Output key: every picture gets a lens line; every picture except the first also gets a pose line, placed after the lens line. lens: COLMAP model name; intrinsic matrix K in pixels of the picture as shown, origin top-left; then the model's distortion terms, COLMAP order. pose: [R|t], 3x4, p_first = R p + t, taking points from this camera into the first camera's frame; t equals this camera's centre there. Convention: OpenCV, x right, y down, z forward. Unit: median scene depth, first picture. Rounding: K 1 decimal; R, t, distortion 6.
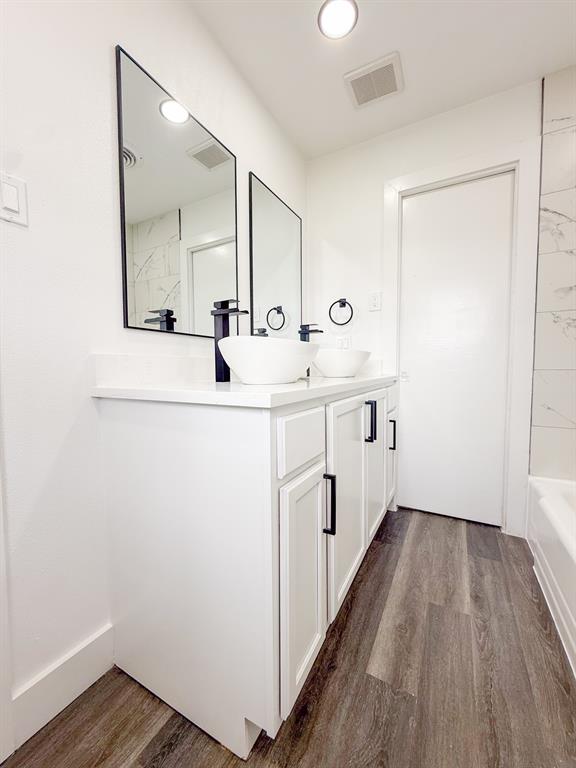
lens RADIAL K [[307.6, 0, 288.5], [0, 307.6, 382.6], [0, 0, 1]] dist [0.000118, 0.000523]
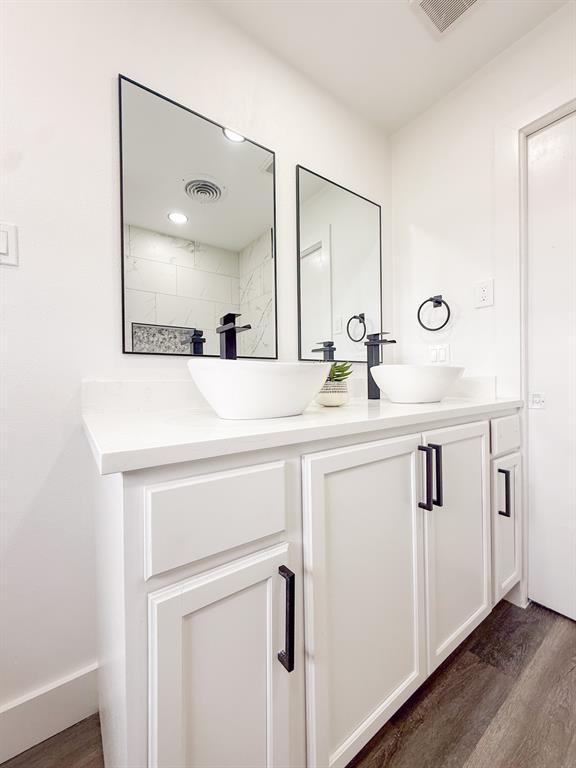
lens RADIAL K [[307.6, 0, 289.5], [0, 307.6, 382.5], [0, 0, 1]] dist [0.000118, 0.000523]
pose [[0.902101, -0.003018, -0.431515, 0.225383], [-0.013276, 0.999308, -0.034743, -0.037418], [0.431321, 0.037070, 0.901437, 0.221474]]
